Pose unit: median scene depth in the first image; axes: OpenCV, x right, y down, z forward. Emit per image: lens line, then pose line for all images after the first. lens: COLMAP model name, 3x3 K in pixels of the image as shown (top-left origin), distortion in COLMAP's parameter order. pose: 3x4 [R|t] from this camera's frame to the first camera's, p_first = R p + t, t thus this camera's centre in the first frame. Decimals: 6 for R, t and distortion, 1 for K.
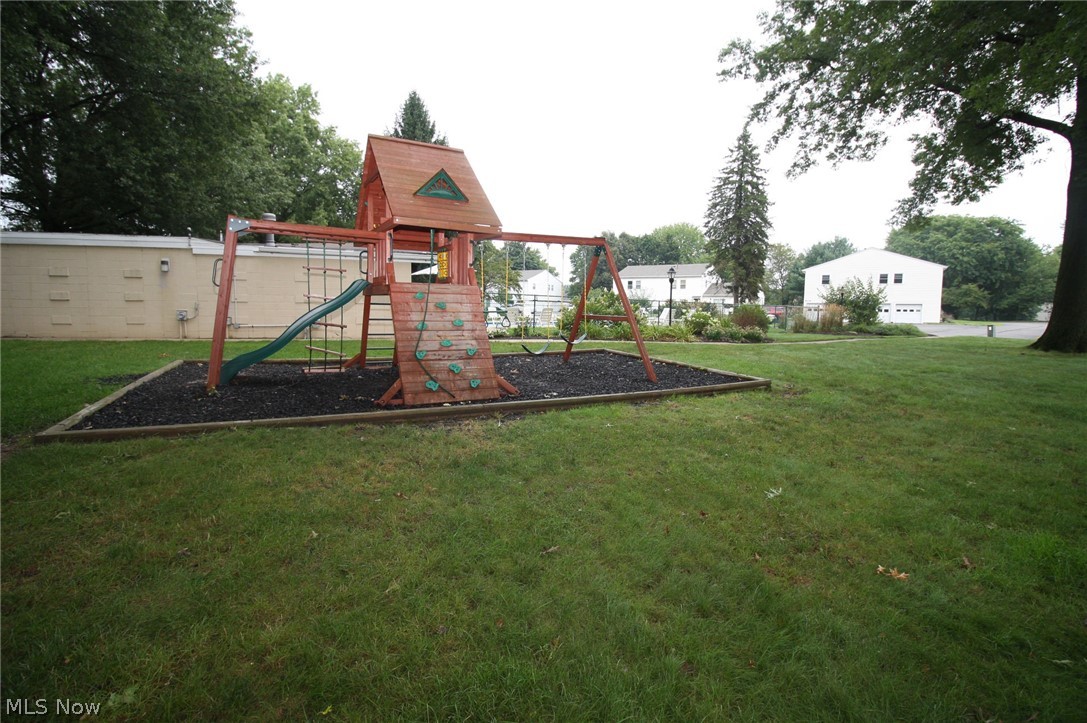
lens RADIAL K [[509.0, 0, 546.5], [0, 509.0, 364.8], [0, 0, 1]] dist [-0.011033, -0.000311]
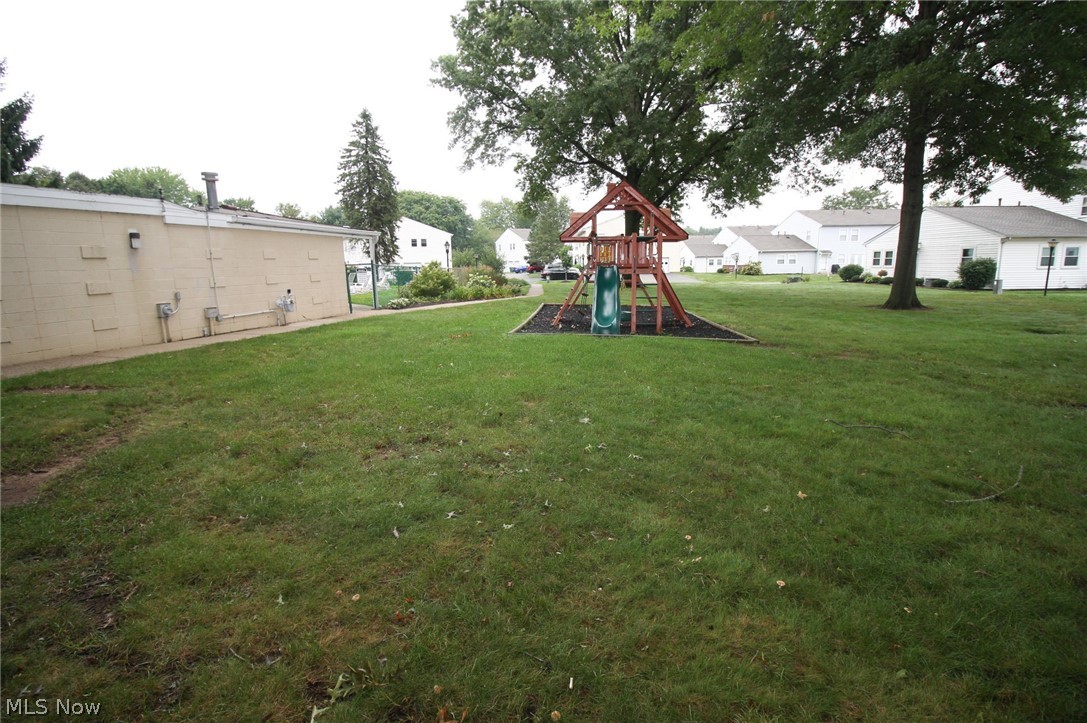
lens RADIAL K [[509.0, 0, 546.5], [0, 509.0, 368.1], [0, 0, 1]] dist [-0.011033, -0.000311]
pose [[0.536464, -0.186112, 0.823146, -0.898691], [0.112144, 0.982451, 0.149044, -0.055185], [-0.836439, 0.012354, 0.547921, 0.136388]]
